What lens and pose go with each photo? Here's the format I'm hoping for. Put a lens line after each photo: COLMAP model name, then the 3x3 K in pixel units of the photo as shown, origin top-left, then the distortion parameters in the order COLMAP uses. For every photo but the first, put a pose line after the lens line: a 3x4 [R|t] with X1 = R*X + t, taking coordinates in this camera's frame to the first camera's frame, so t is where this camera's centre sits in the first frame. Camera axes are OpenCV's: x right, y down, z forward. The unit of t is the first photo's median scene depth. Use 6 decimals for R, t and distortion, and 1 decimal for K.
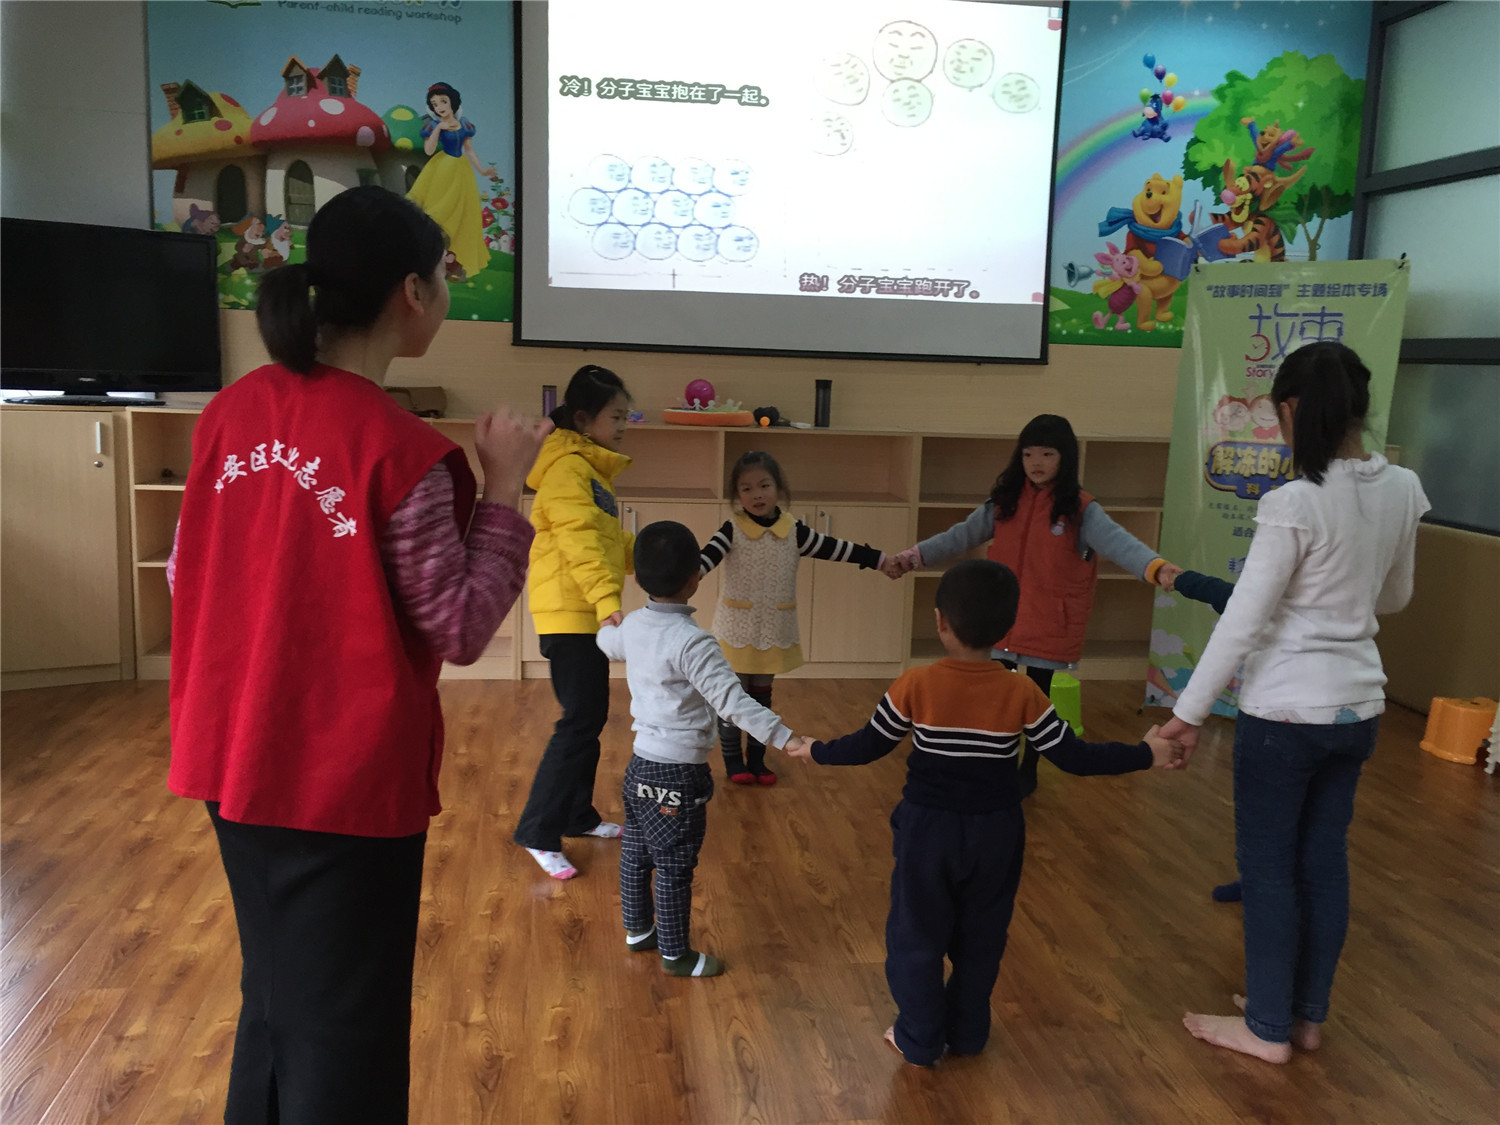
lens RADIAL K [[1274.8, 0, 767.0], [0, 1274.8, 555.9], [0, 0, 1]] dist [0.079419, -0.106726]
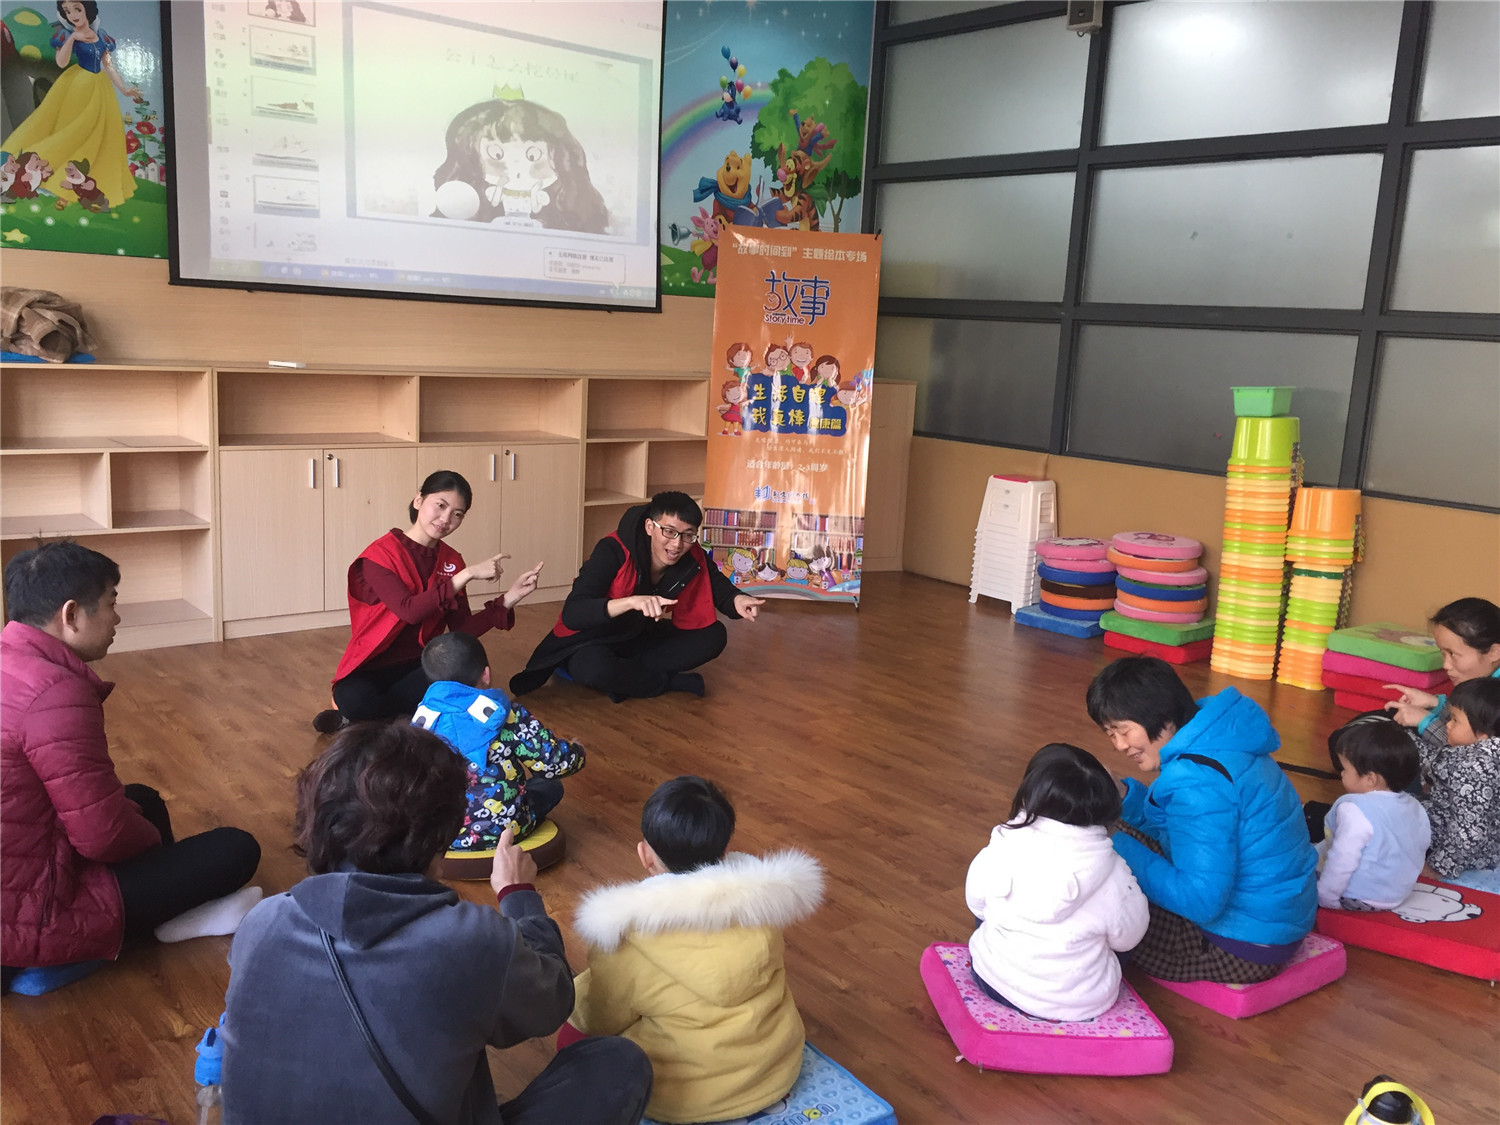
lens RADIAL K [[1266.2, 0, 756.1], [0, 1266.2, 548.5], [0, 0, 1]] dist [0.080327, -0.102831]
pose [[0.851317, -0.084398, 0.517818, -0.318524], [0.058728, 0.996103, 0.065800, -0.010133], [-0.521354, -0.025606, 0.852956, -0.014175]]
